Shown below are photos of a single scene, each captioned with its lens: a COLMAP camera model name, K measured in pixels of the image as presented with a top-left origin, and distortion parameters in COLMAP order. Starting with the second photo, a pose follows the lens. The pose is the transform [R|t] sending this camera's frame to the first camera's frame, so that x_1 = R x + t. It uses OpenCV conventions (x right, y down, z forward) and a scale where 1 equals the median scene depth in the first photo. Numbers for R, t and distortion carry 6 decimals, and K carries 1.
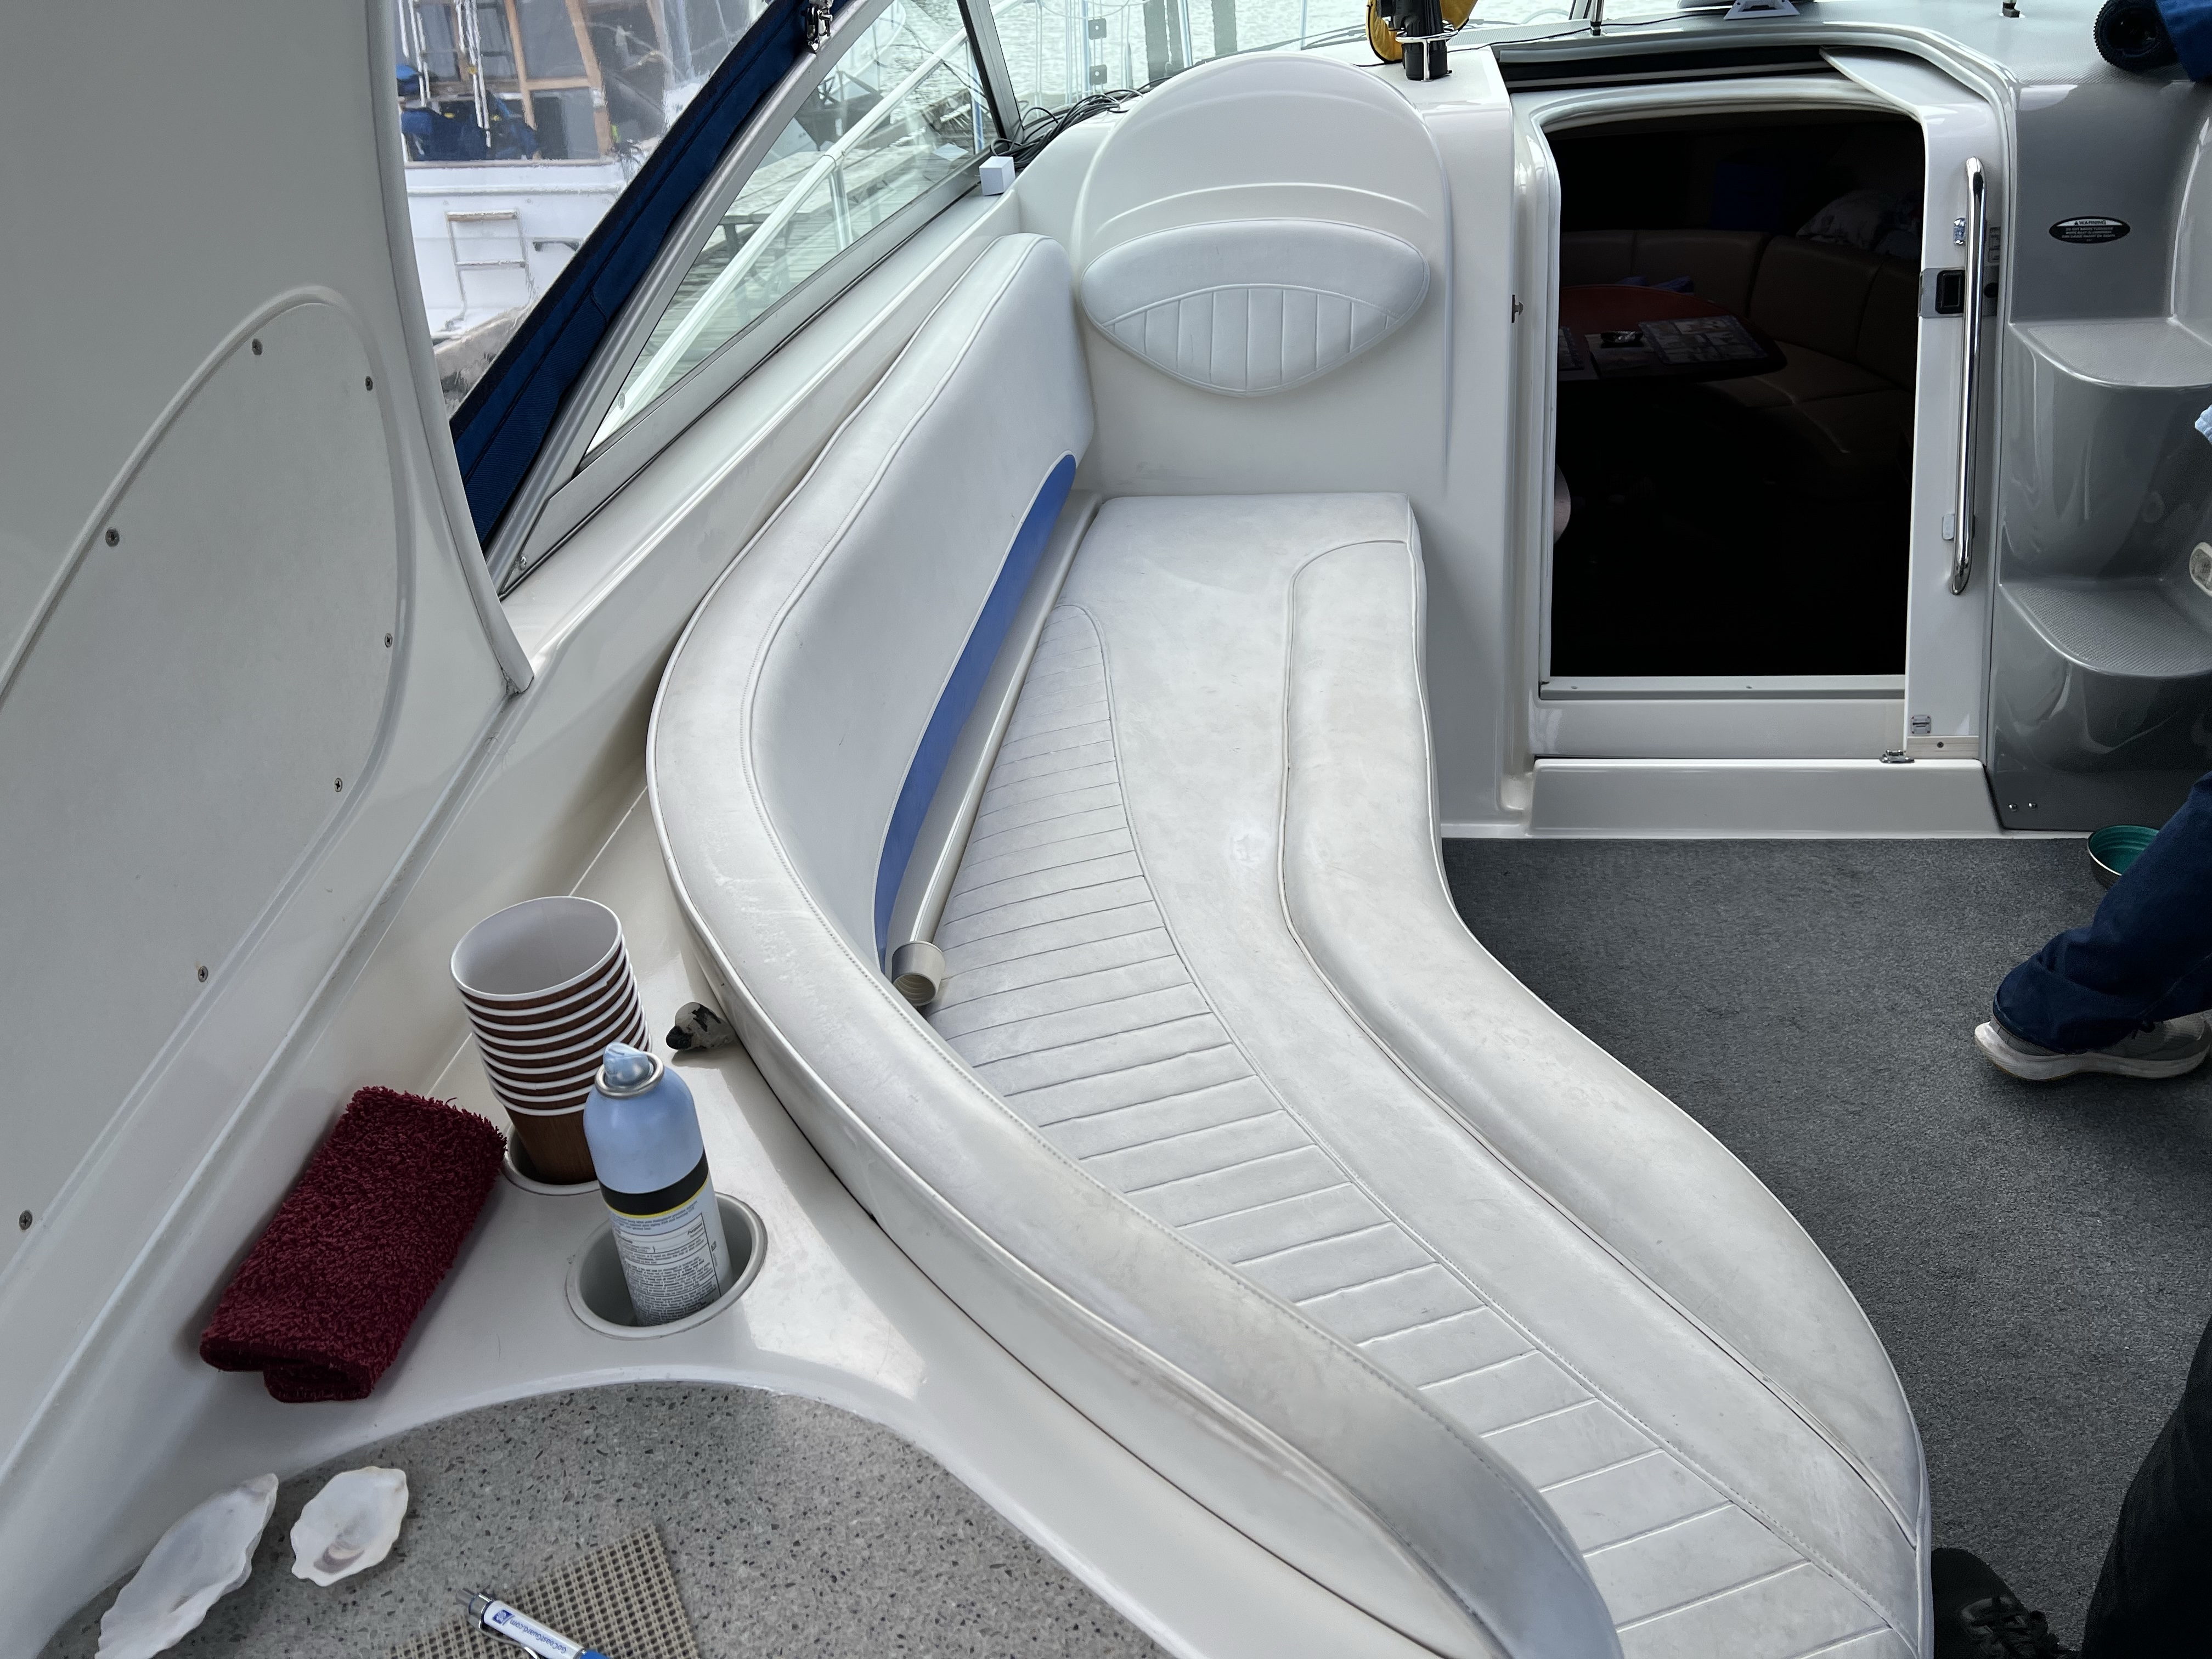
lens RADIAL K [[1655.3, 0, 1125.5], [0, 1655.3, 811.0], [0, 0, 1]] dist [0.075608, -0.090282]
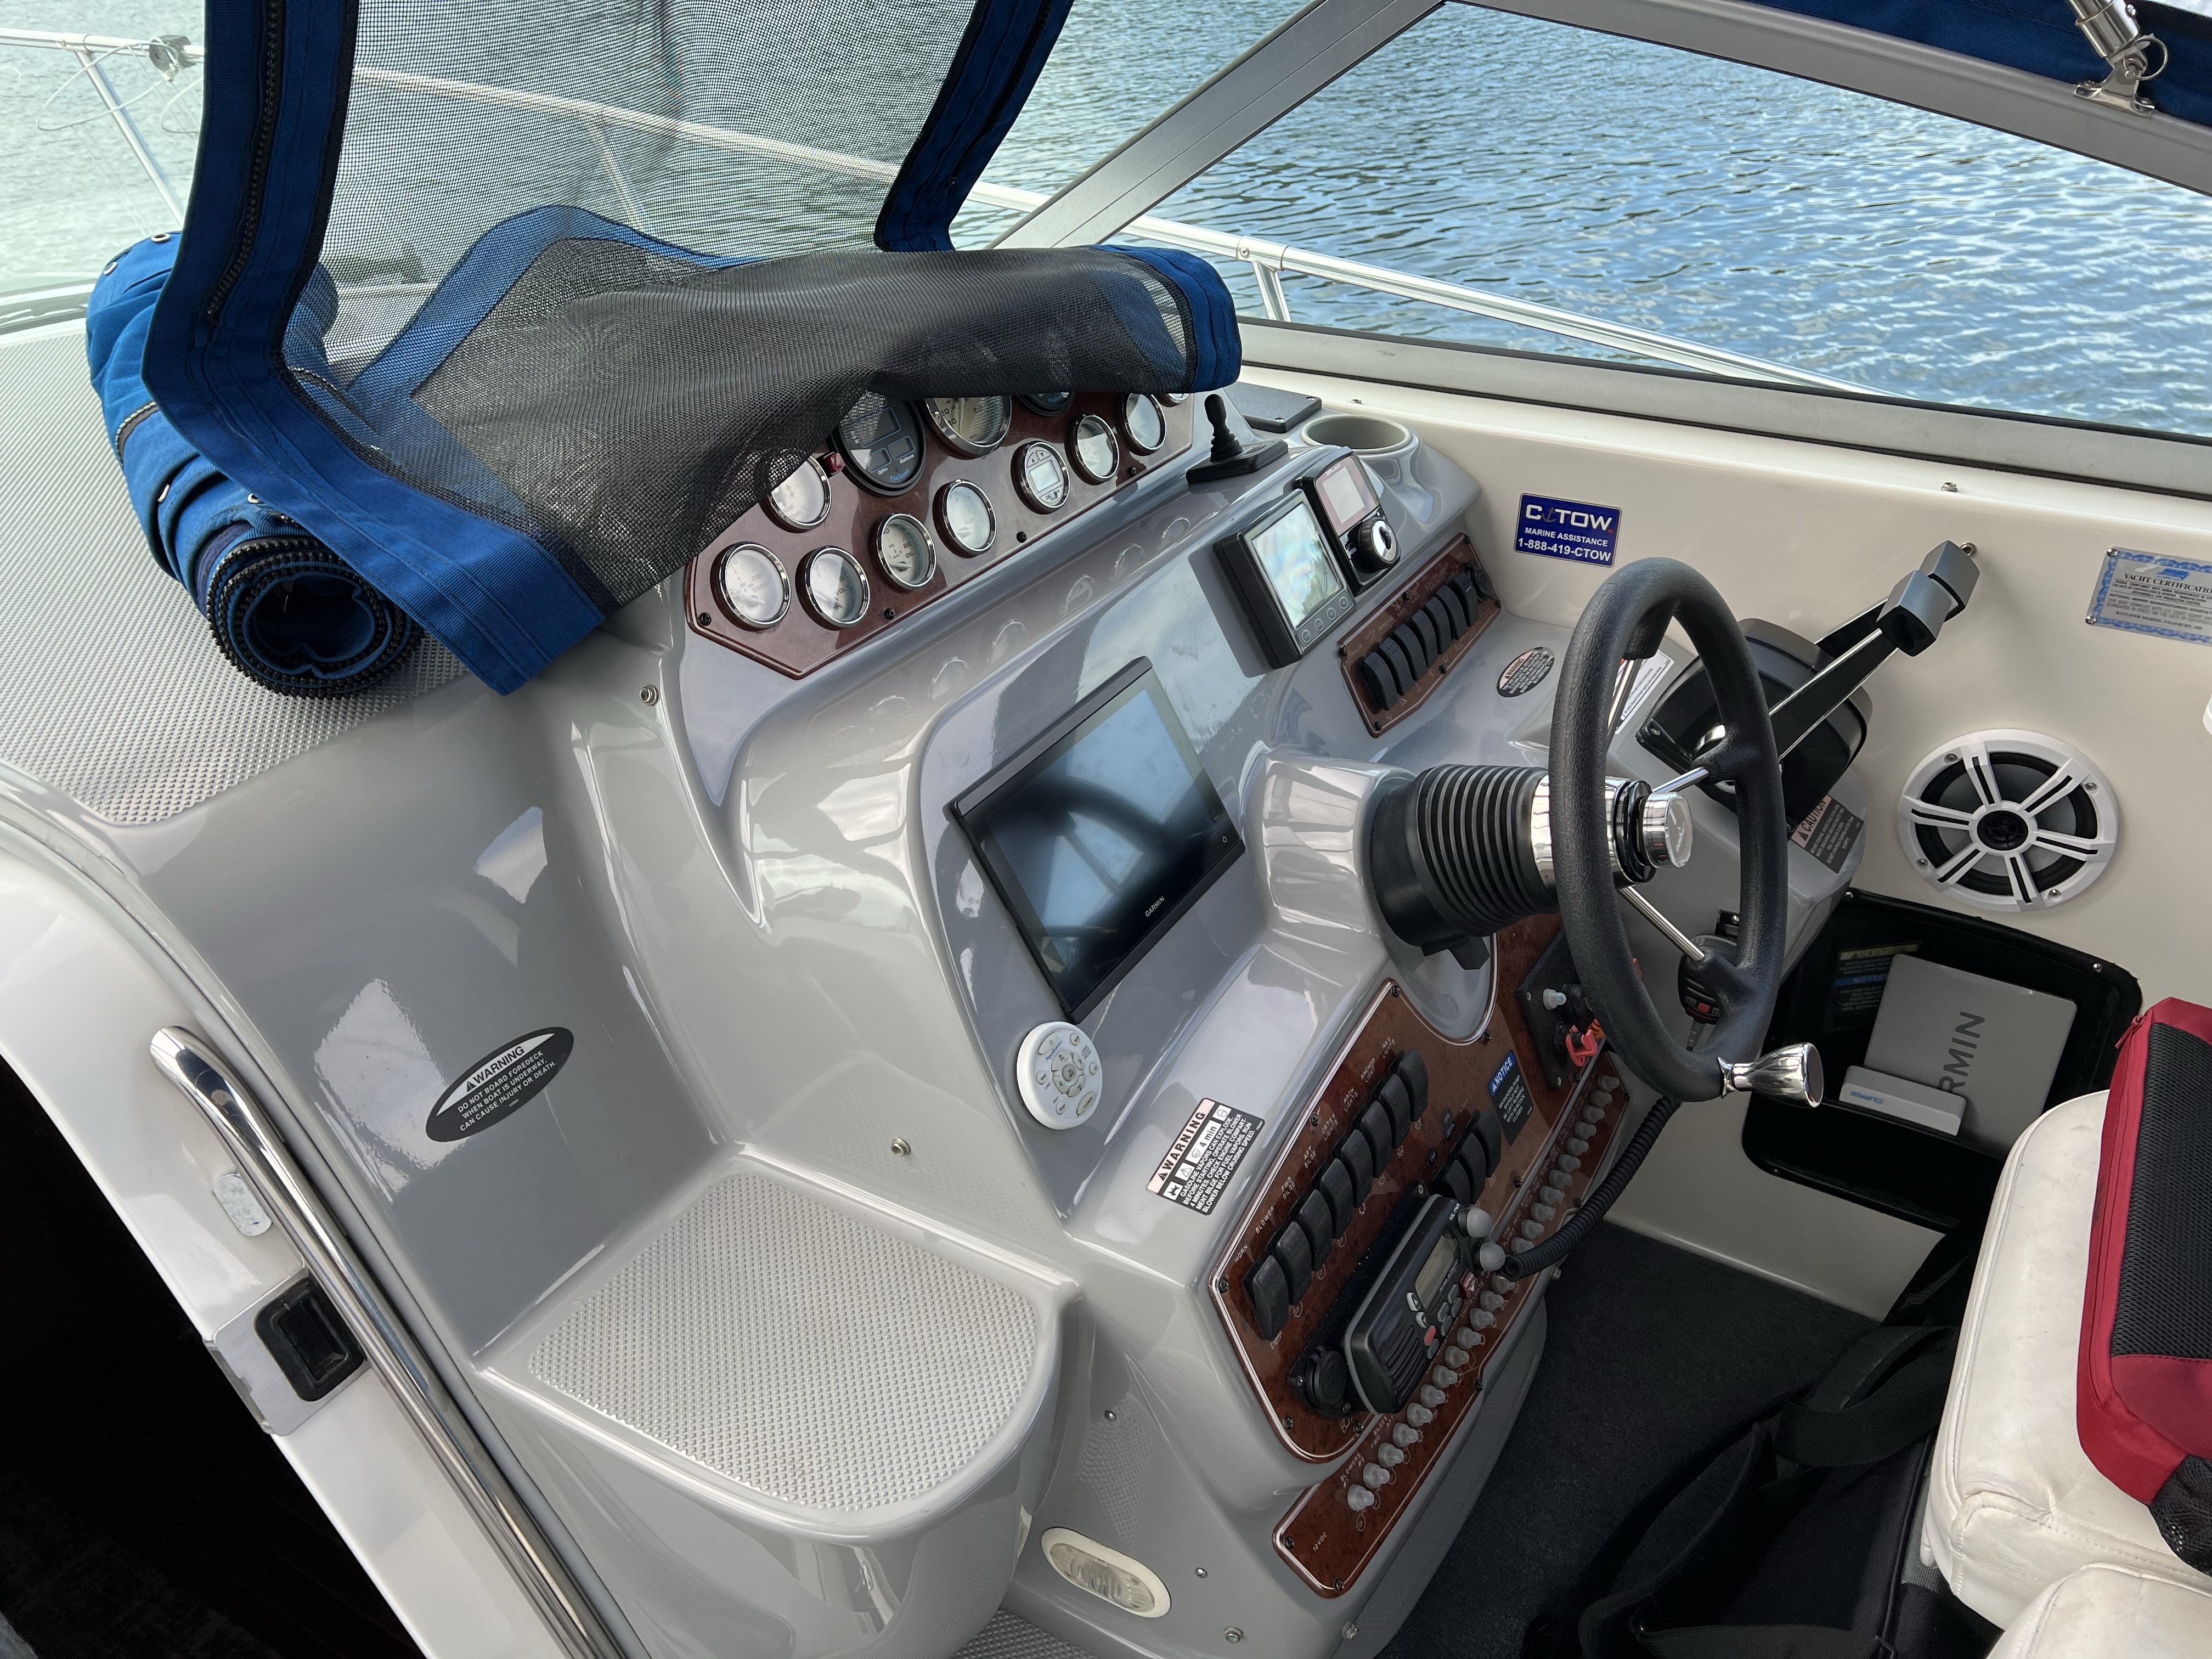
lens RADIAL K [[1655.3, 0, 1102.9], [0, 1655.3, 817.2], [0, 0, 1]] dist [0.075608, -0.090282]
pose [[0.385531, -0.442635, 0.809593, 0.252769], [0.450819, 0.855926, 0.253285, -0.341856], [-0.805064, 0.267330, 0.529534, 0.501404]]
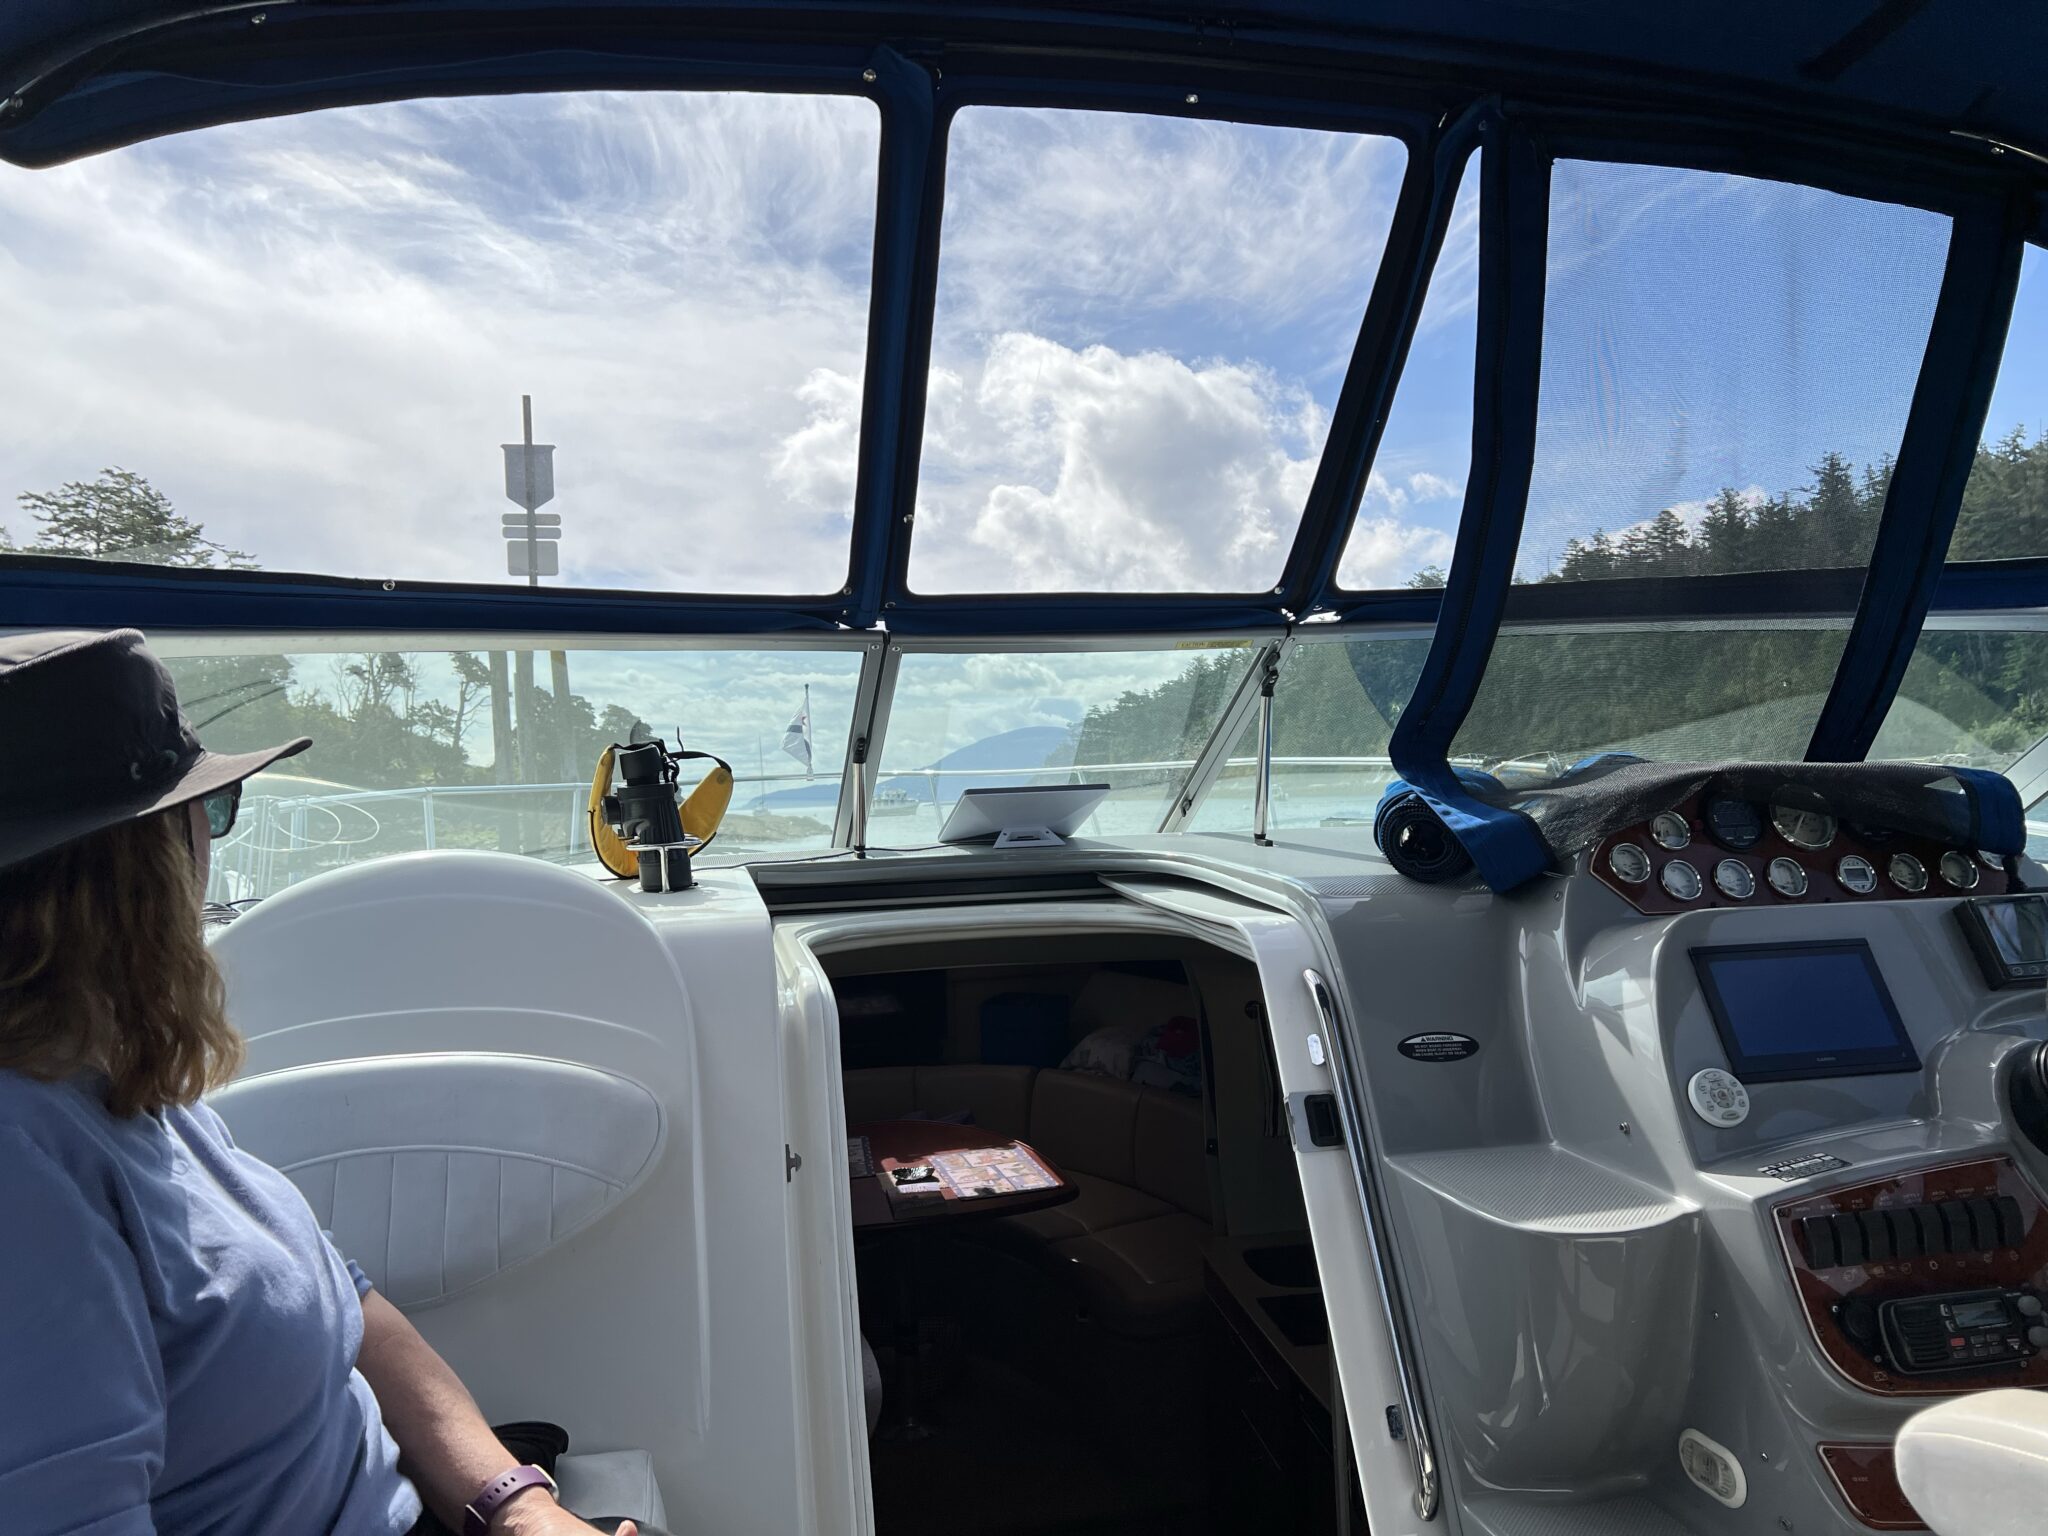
lens RADIAL K [[1532.6, 0, 1027.8], [0, 1532.6, 777.2], [0, 0, 1]] dist [0.075608, -0.090282]
pose [[0.935910, 0.039048, 0.350069, 0.072319], [0.141792, 0.867995, -0.475900, -0.092127], [-0.322441, 0.495036, 0.806828, 0.280271]]
